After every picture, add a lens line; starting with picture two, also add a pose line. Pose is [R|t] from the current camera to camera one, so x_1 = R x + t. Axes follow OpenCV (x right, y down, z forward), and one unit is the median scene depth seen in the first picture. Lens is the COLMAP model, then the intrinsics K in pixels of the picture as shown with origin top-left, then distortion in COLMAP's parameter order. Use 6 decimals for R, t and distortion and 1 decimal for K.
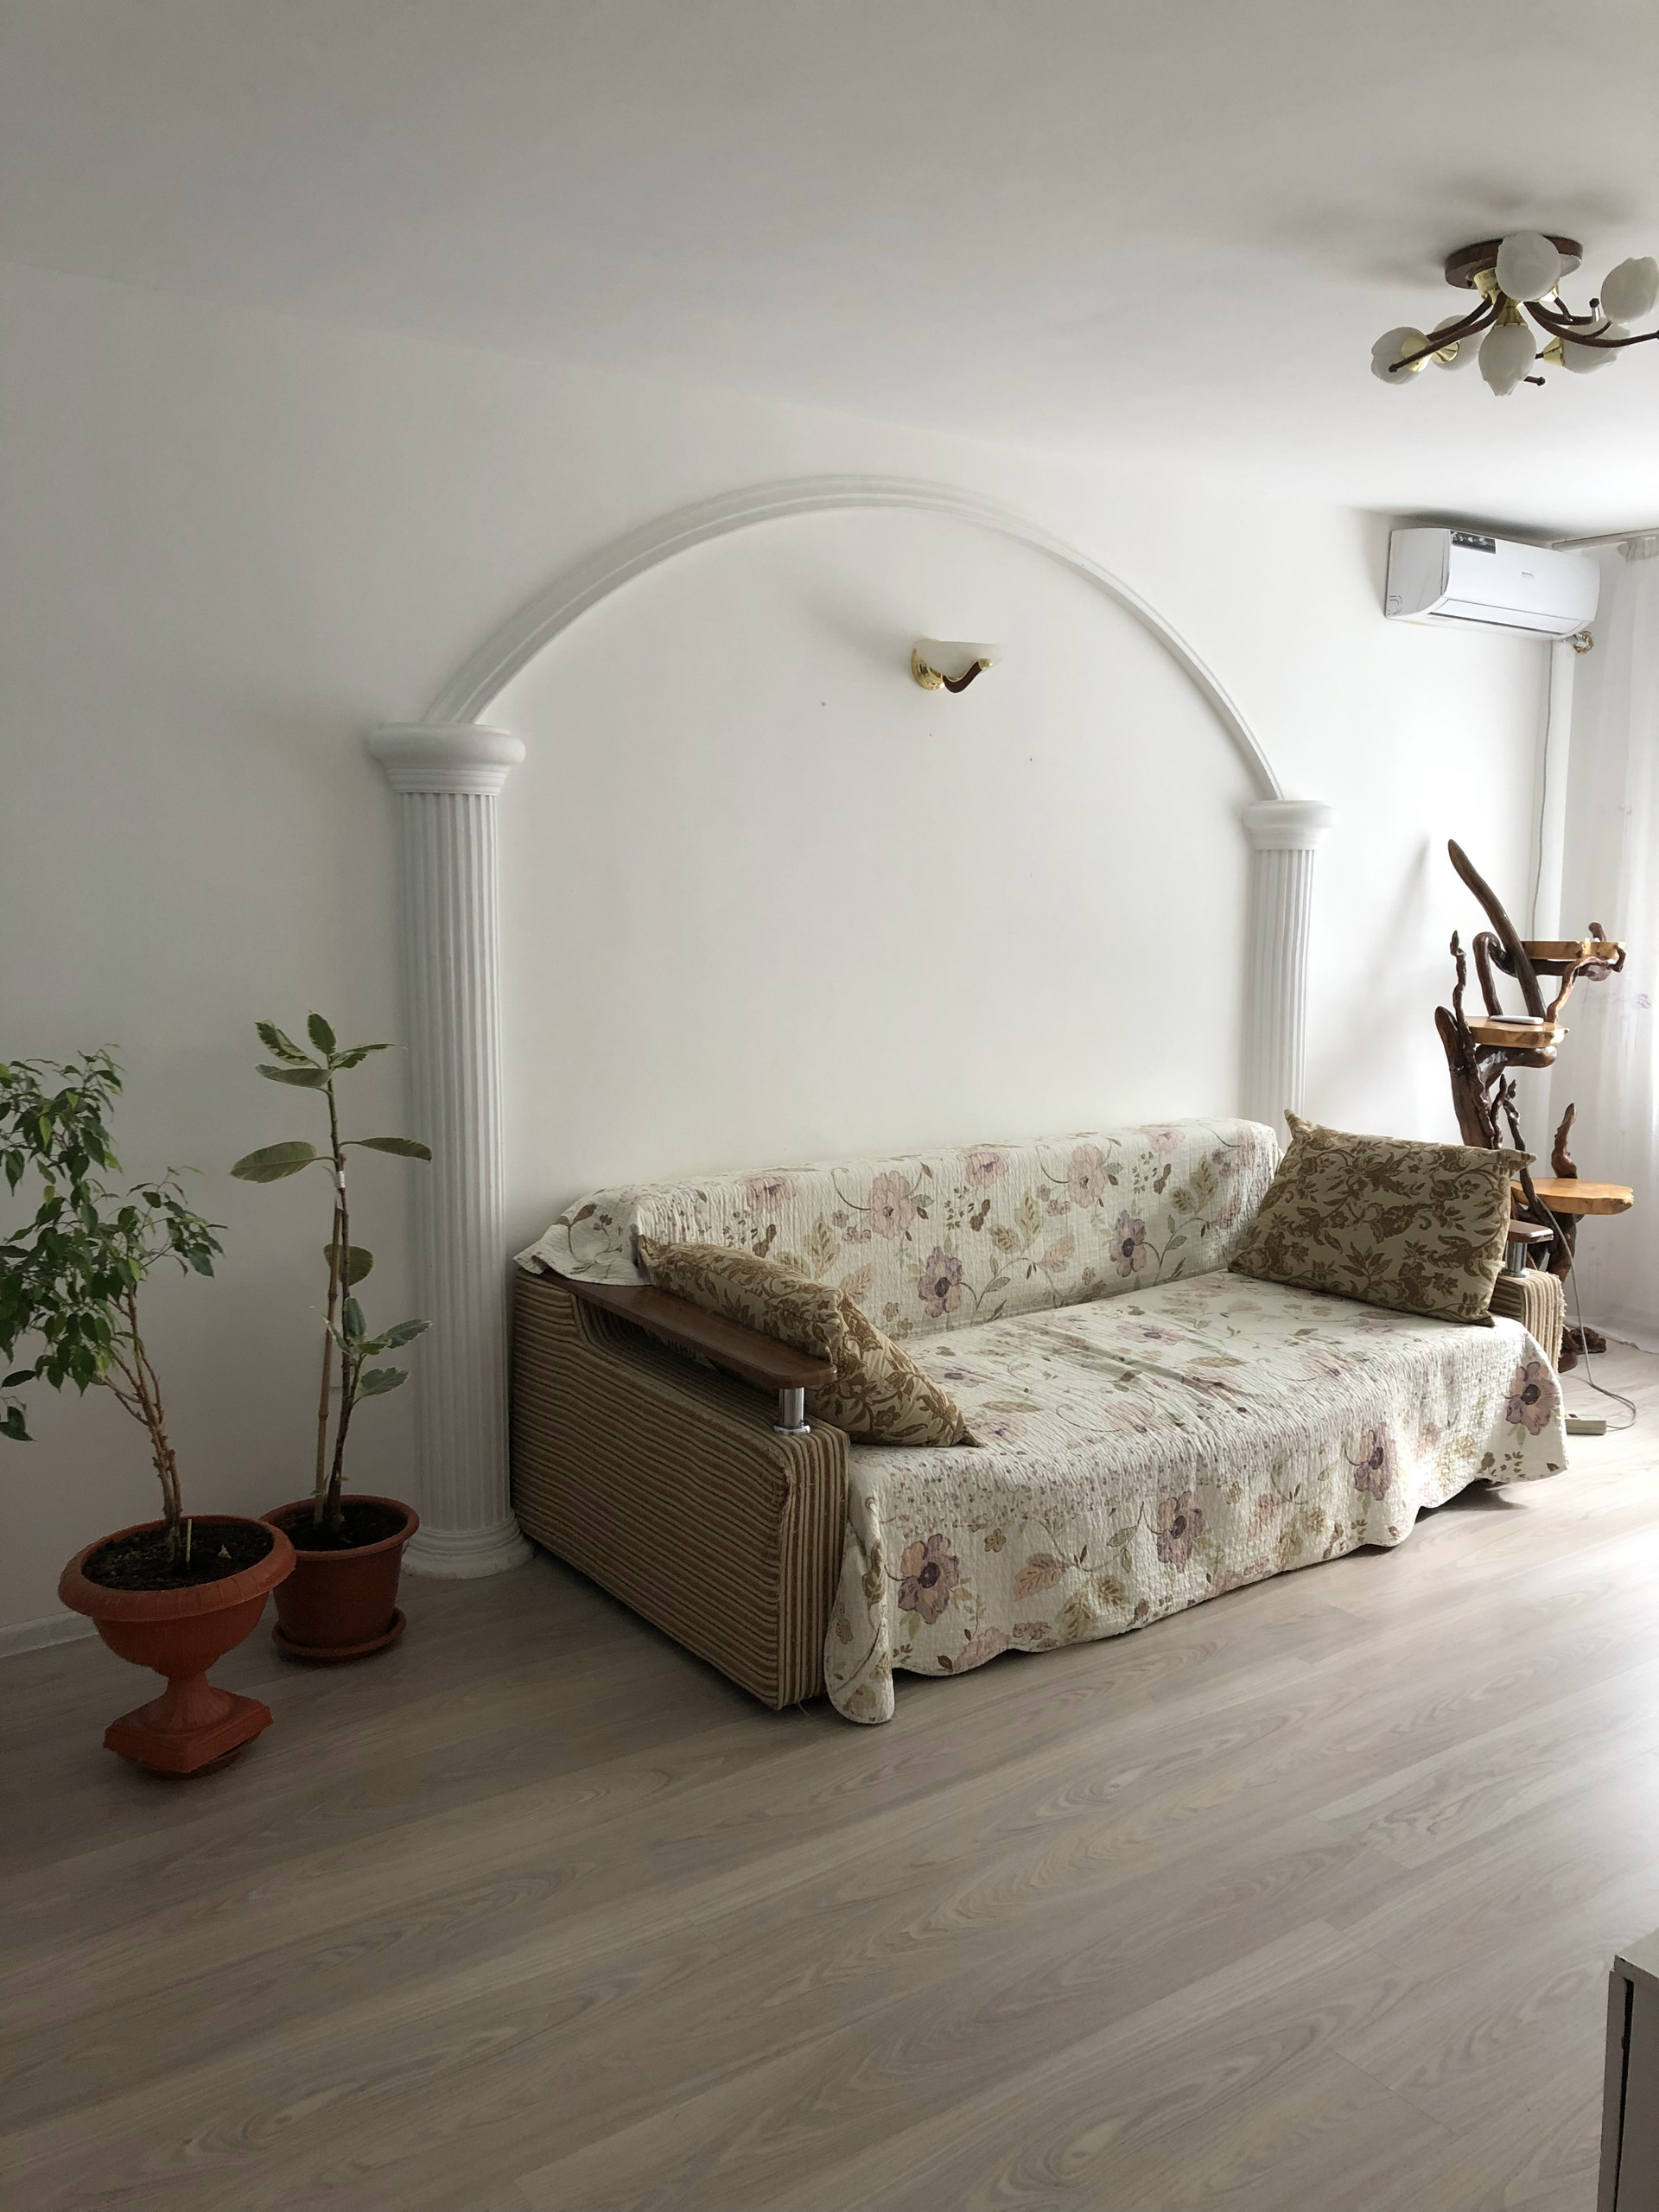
lens RADIAL K [[1801.7, 0, 831.5], [0, 1801.7, 1099.6], [0, 0, 1]] dist [0.045520, -0.044838]
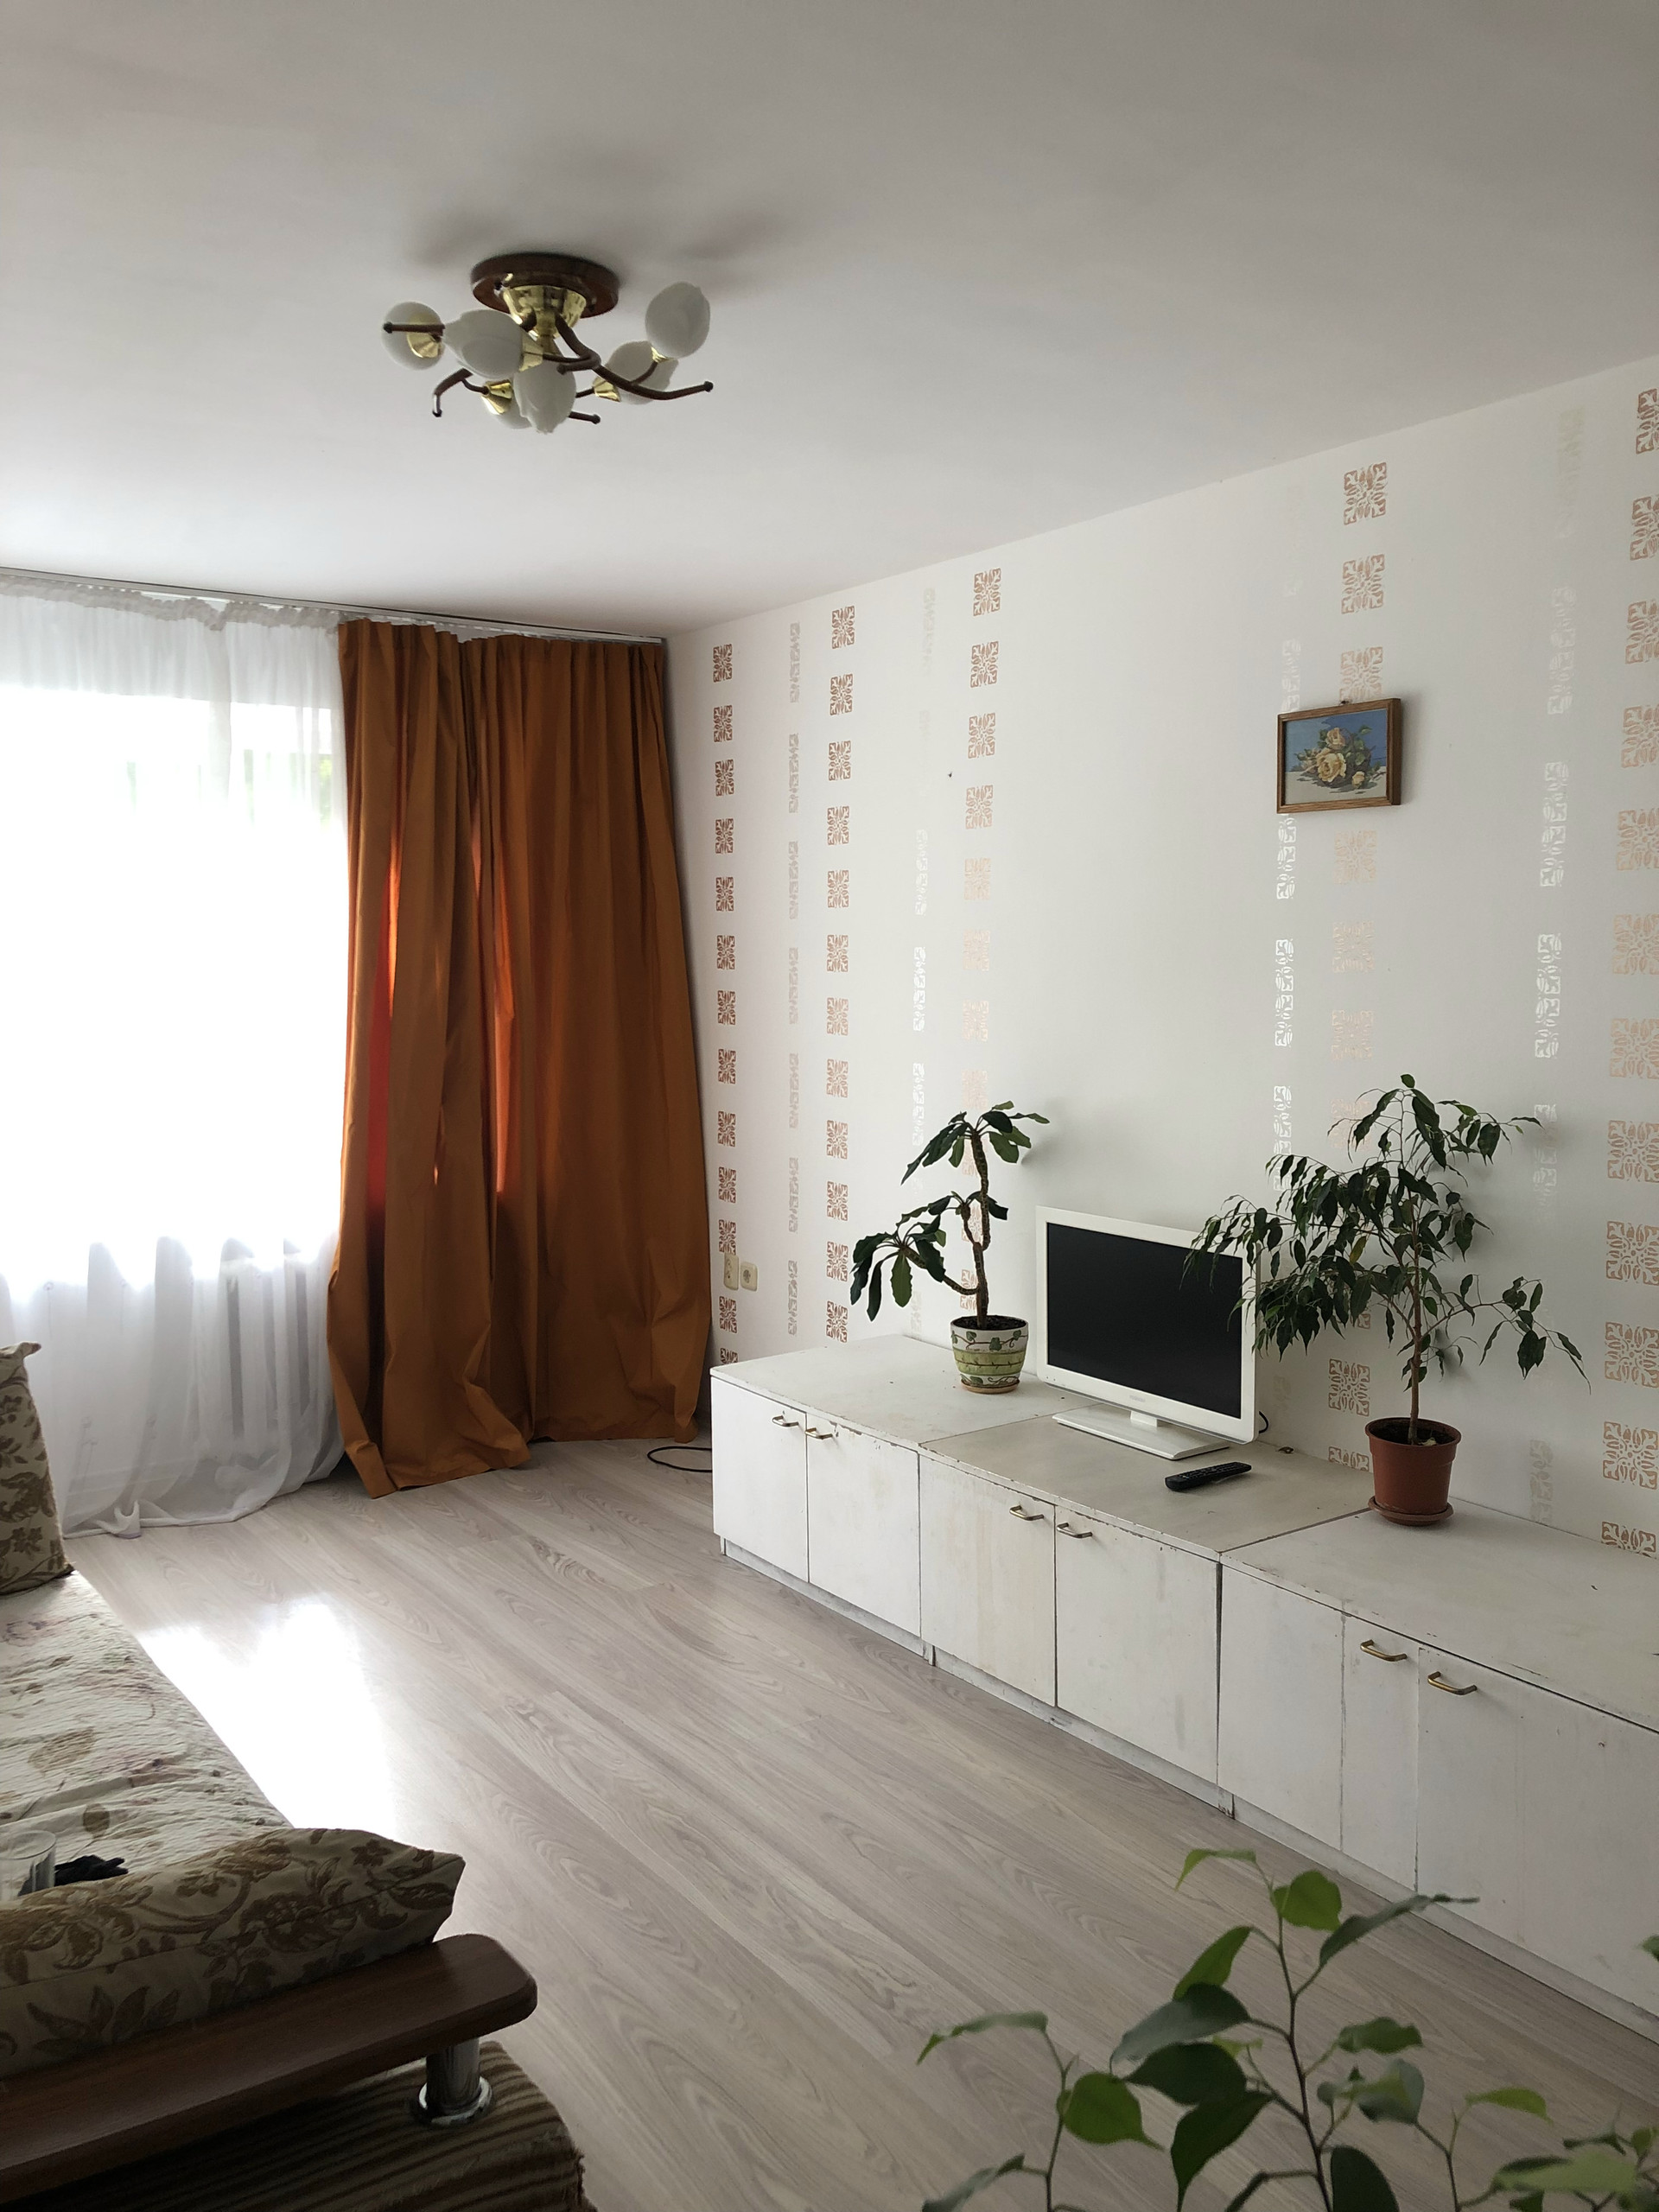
lens RADIAL K [[1801.7, 0, 830.7], [0, 1801.7, 1113.7], [0, 0, 1]] dist [0.045520, -0.044838]
pose [[0.011393, -0.100855, 0.994836, -0.414994], [0.145796, 0.984436, 0.098131, -0.103796], [-0.989249, 0.143925, 0.025920, 0.699976]]
